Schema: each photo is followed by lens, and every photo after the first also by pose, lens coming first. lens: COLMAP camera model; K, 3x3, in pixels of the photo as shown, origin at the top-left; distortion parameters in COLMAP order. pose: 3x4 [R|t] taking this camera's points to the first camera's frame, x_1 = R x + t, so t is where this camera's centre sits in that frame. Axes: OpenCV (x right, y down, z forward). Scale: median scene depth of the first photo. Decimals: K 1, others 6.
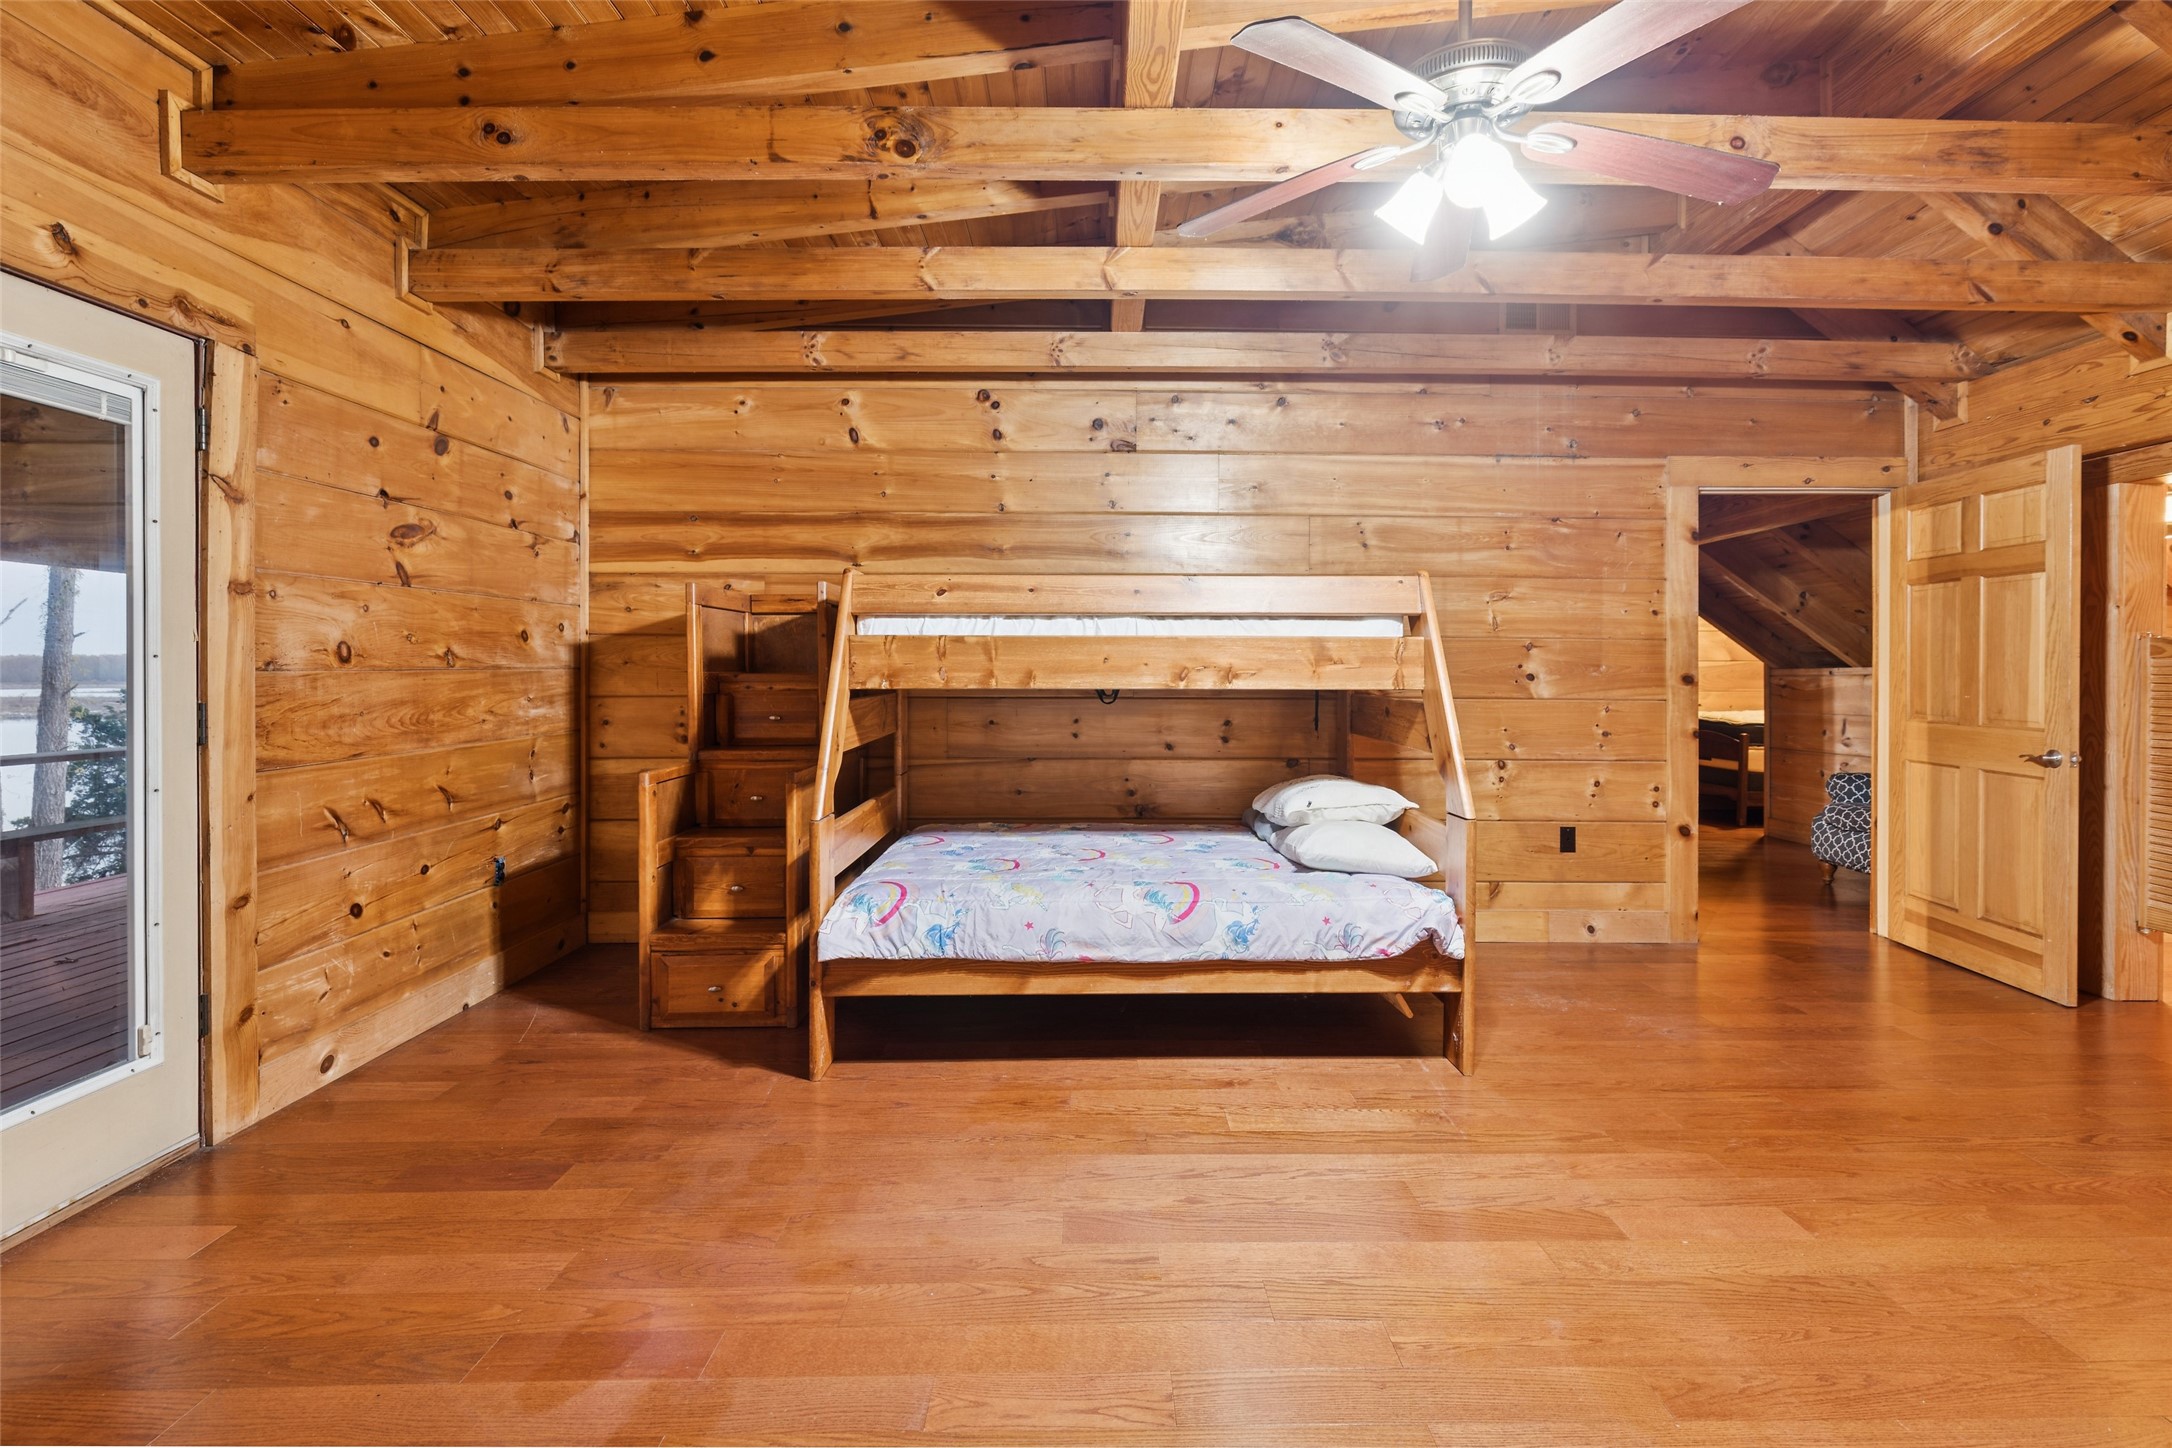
lens RADIAL K [[983.7, 0, 1087.9], [0, 983.7, 684.3], [0, 0, 1]] dist [0.002285, -0.000525]
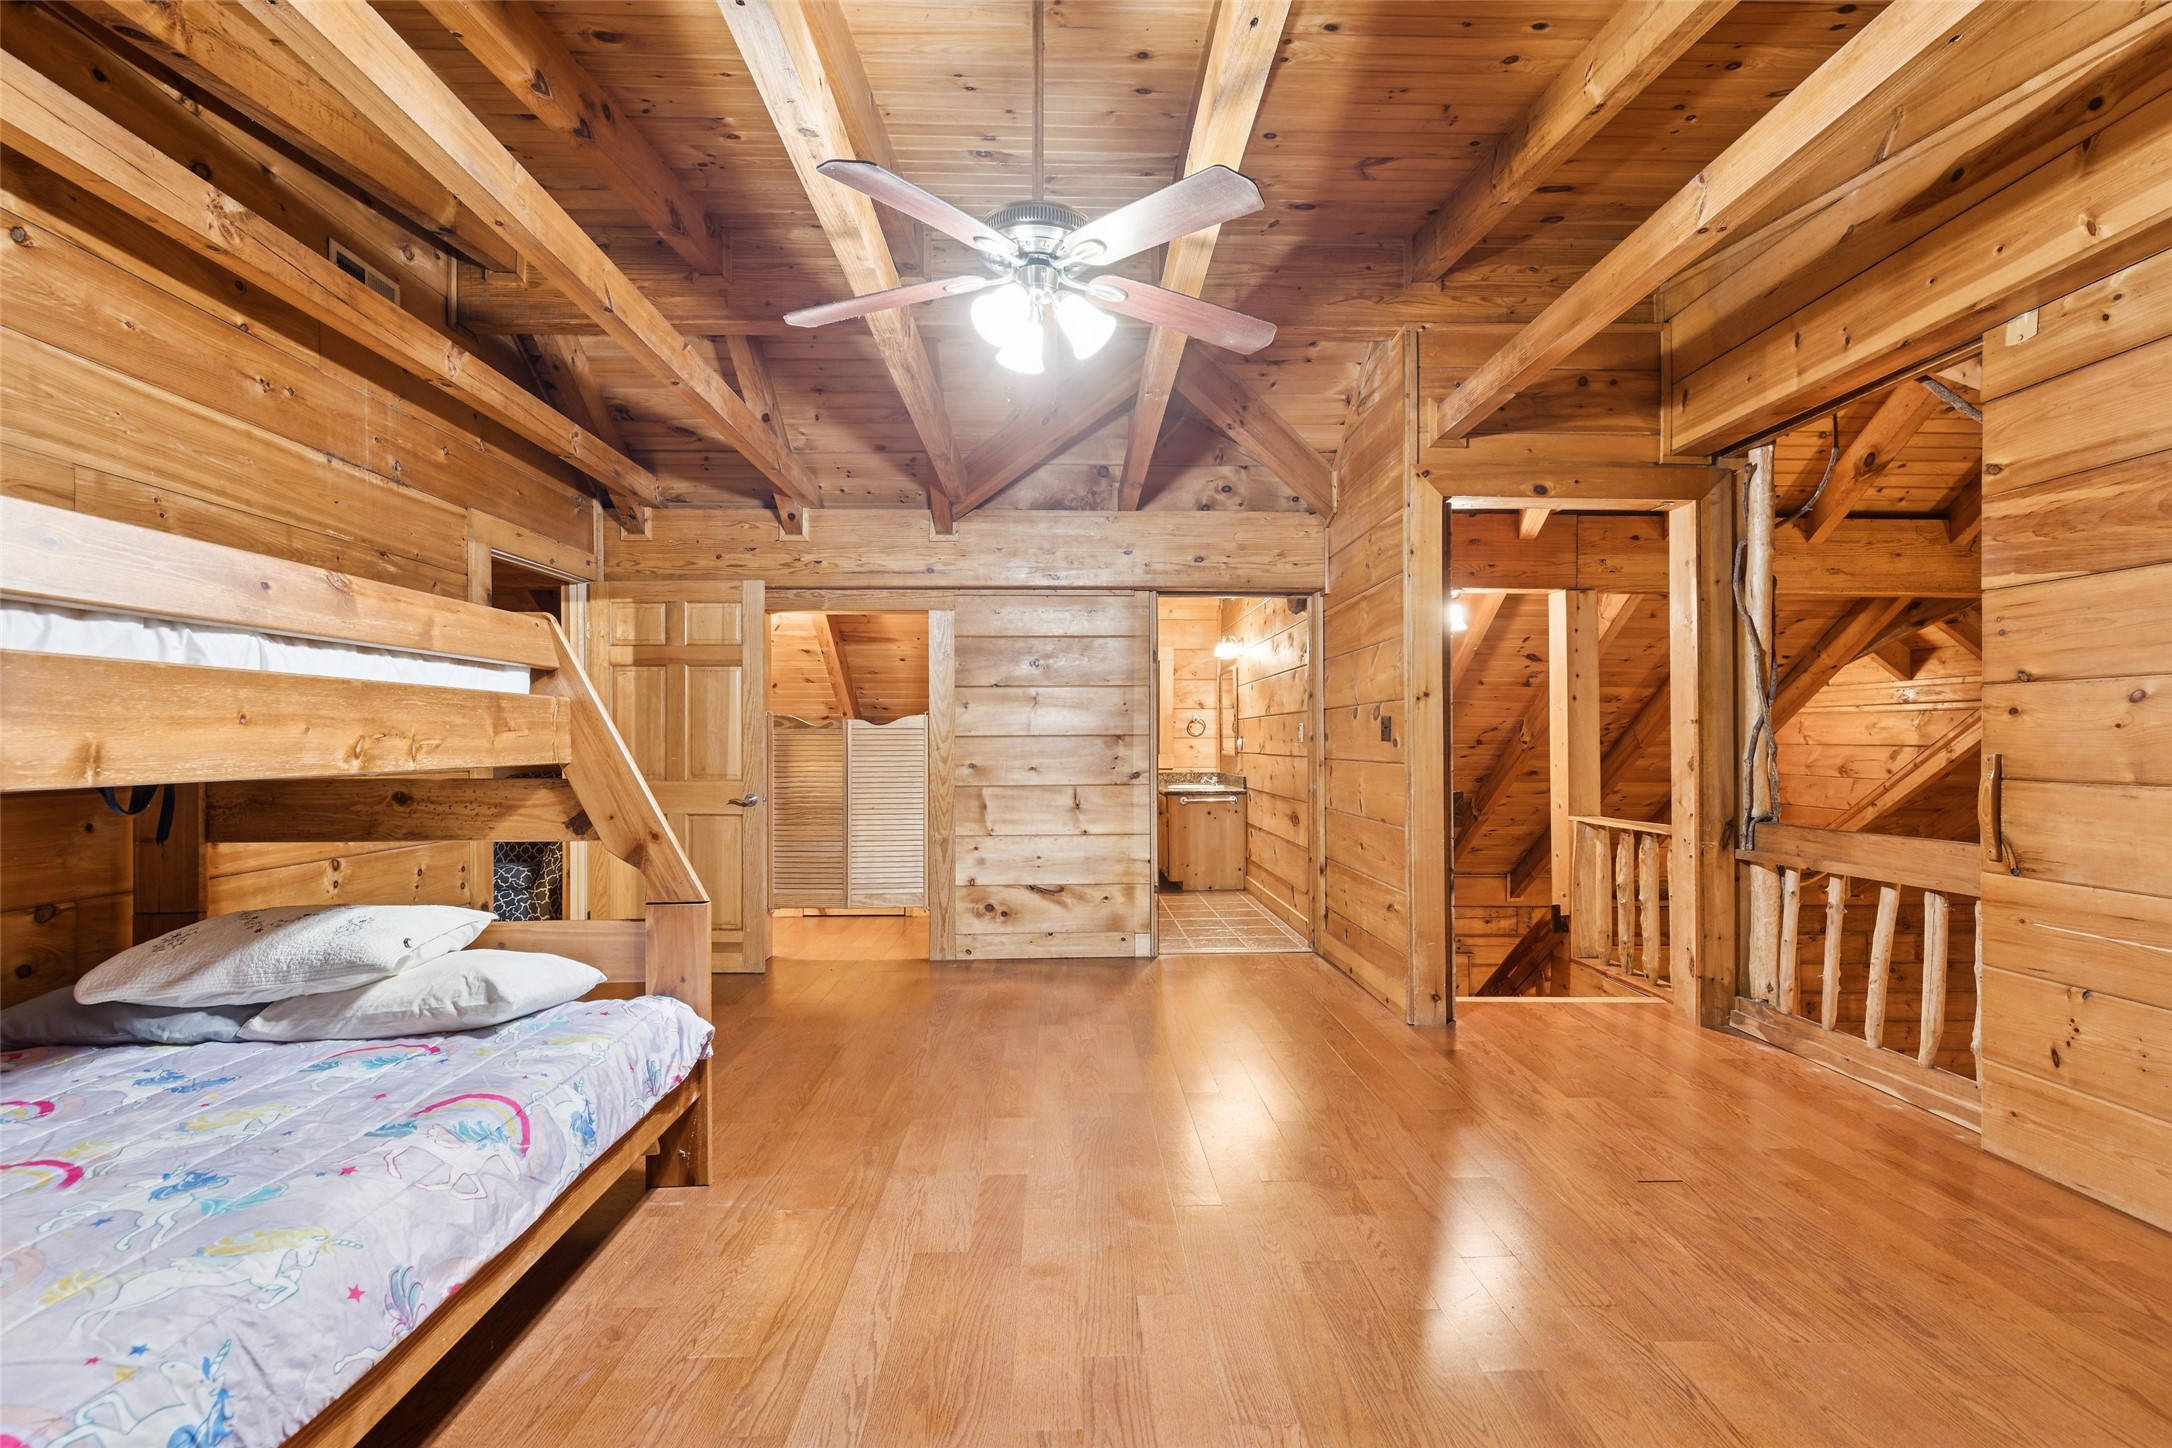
lens RADIAL K [[983.7, 0, 1085.3], [0, 983.7, 742.7], [0, 0, 1]] dist [0.002285, -0.000525]
pose [[-0.029122, -0.007356, 0.999549, -0.383432], [0.018701, 0.999794, 0.007903, -0.007425], [-0.999401, 0.018922, -0.028979, 0.486133]]
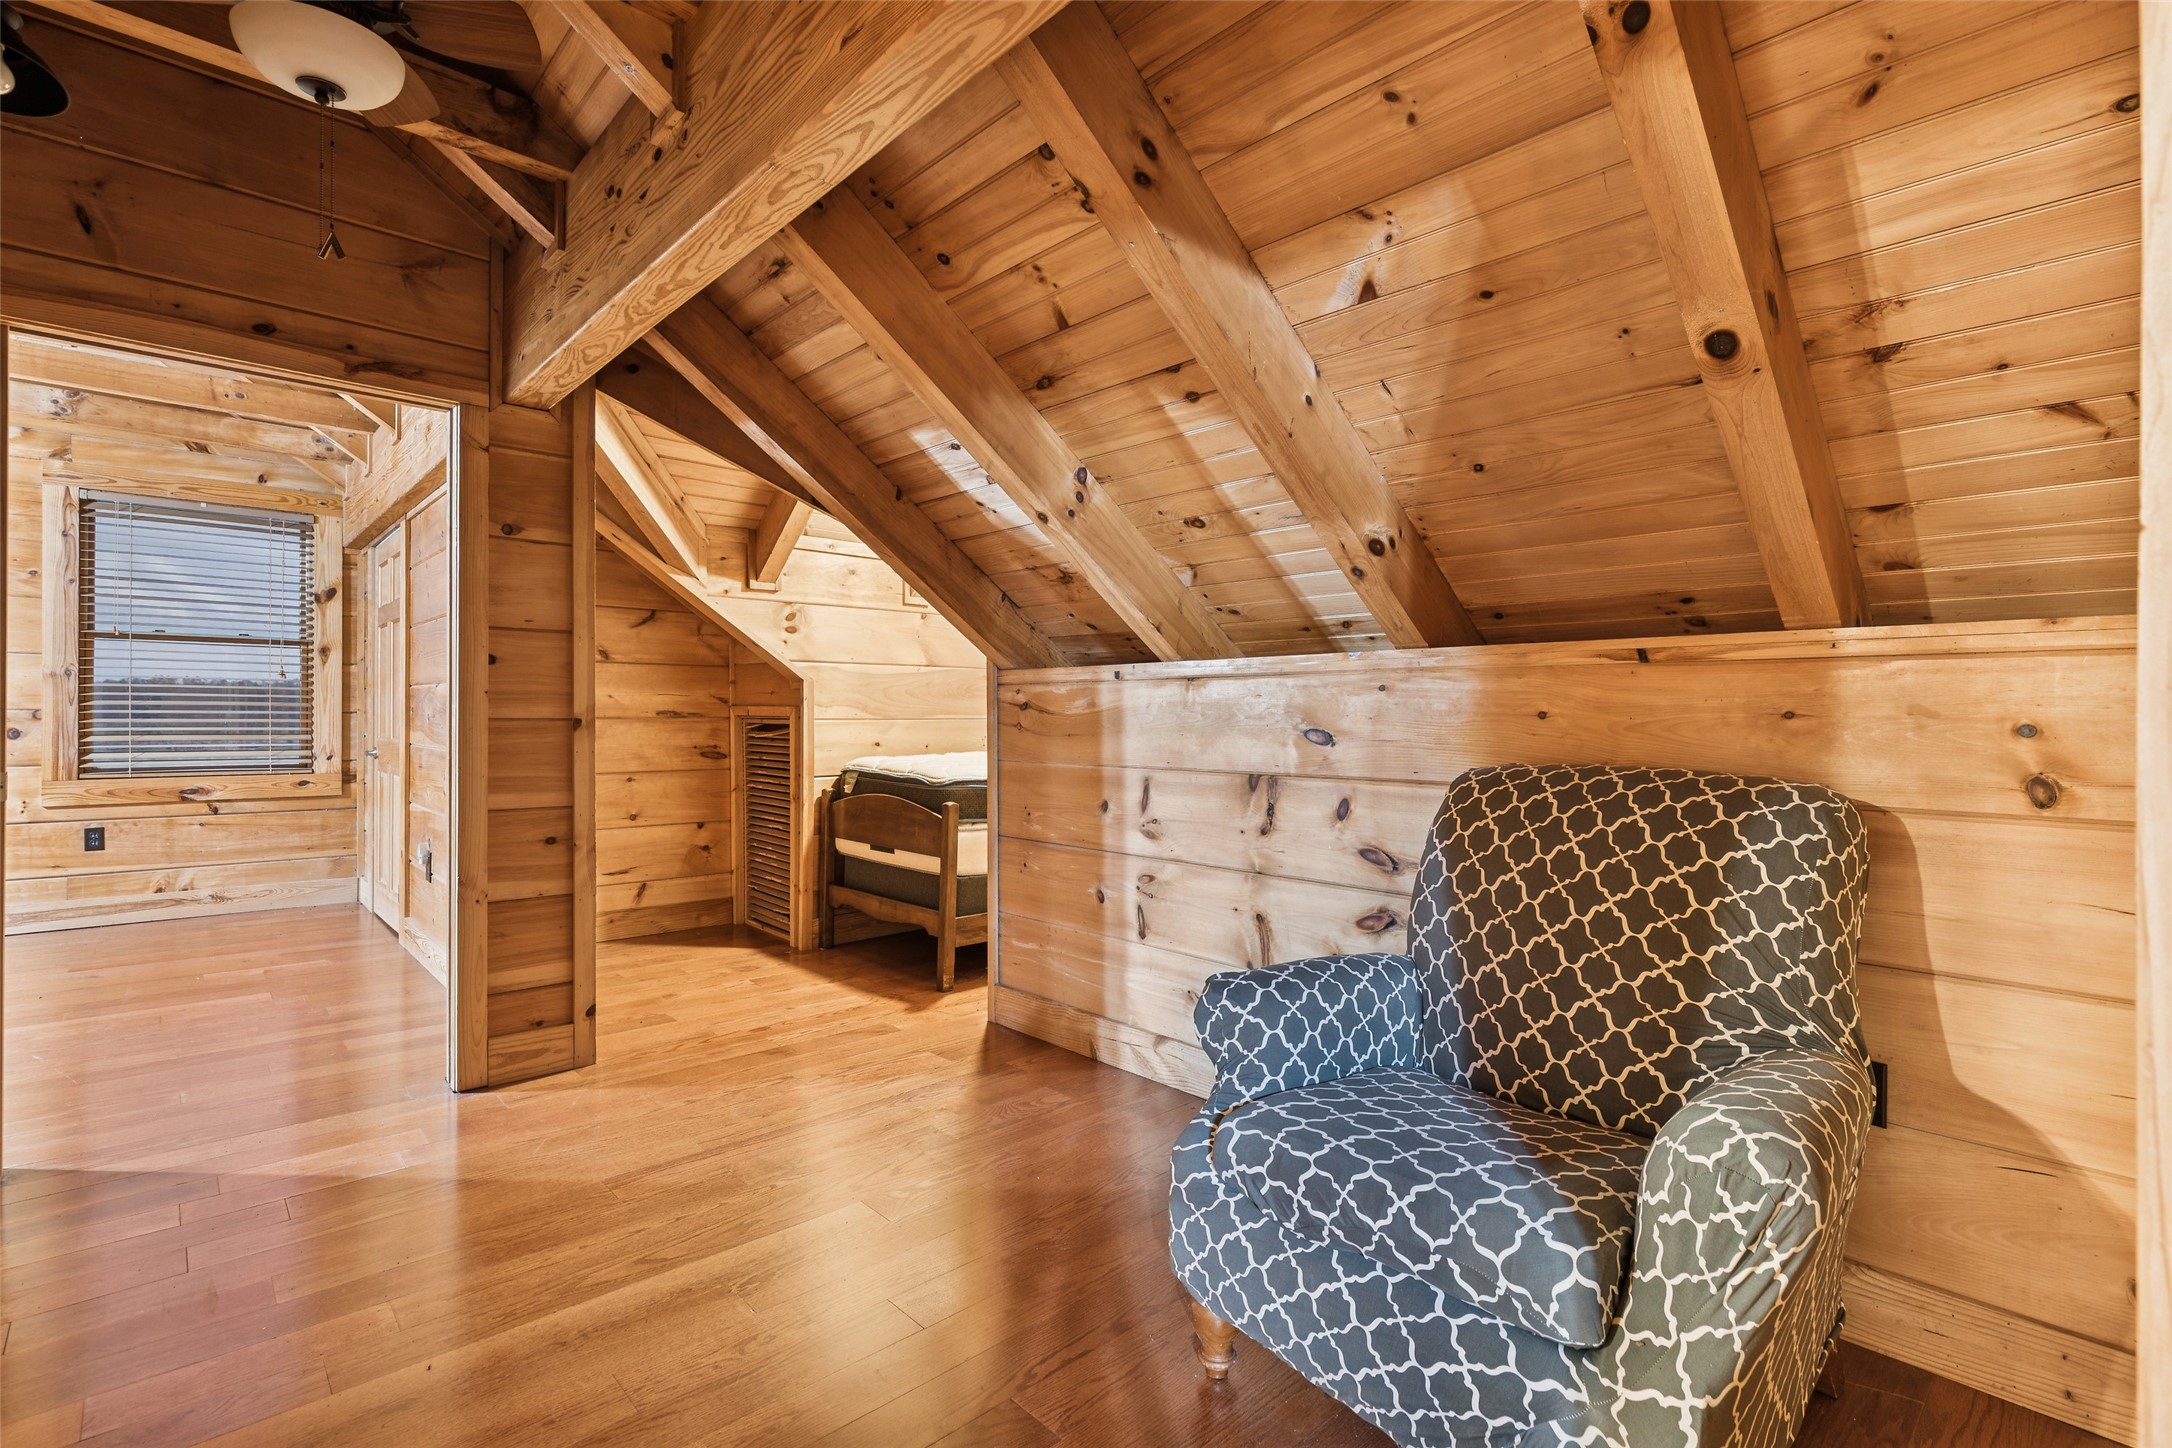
lens RADIAL K [[1012.8, 0, 1092.7], [0, 1012.8, 723.9], [0, 0, 1]] dist [0.006221, -0.002177]
pose [[0.735536, -0.006942, 0.677450, 0.724298], [-0.000728, 0.999939, 0.011037, 0.010011], [-0.677485, -0.008611, 0.735486, 1.118282]]
